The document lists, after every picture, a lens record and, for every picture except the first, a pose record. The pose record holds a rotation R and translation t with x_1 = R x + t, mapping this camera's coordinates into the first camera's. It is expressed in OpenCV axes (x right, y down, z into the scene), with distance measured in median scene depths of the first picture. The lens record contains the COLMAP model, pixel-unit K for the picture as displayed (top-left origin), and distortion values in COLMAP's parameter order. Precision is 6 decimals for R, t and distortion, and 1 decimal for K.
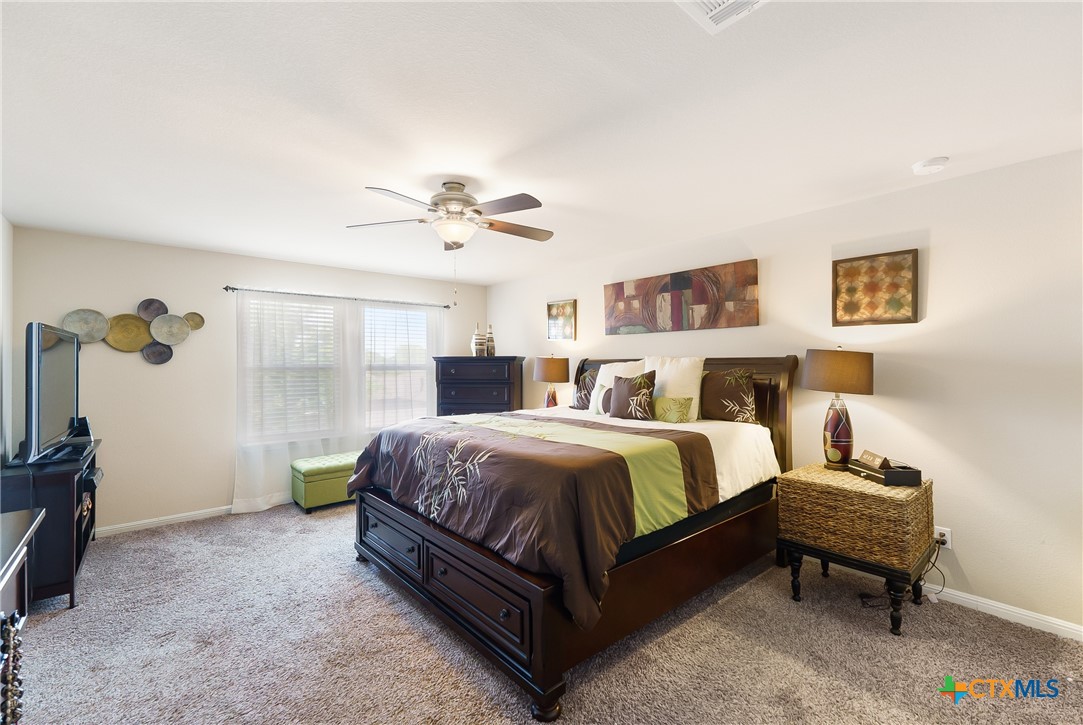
lens RADIAL K [[467.3, 0, 538.2], [0, 467.3, 357.5], [0, 0, 1]] dist [0.008703, 0.000255]
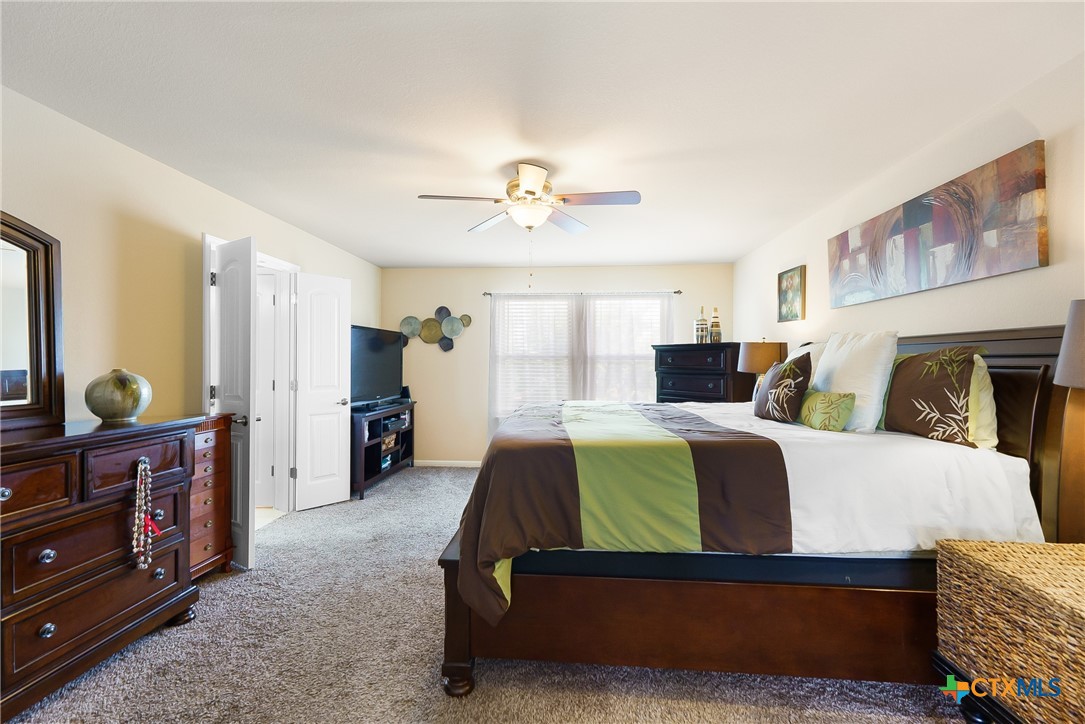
lens RADIAL K [[468.1, 0, 539.2], [0, 468.1, 357.0], [0, 0, 1]] dist [0.008703, 0.000255]
pose [[0.708789, -0.000799, -0.705421, 0.425071], [0.002722, 0.999995, 0.001603, 0.029980], [0.705416, -0.003056, 0.708787, 0.215396]]
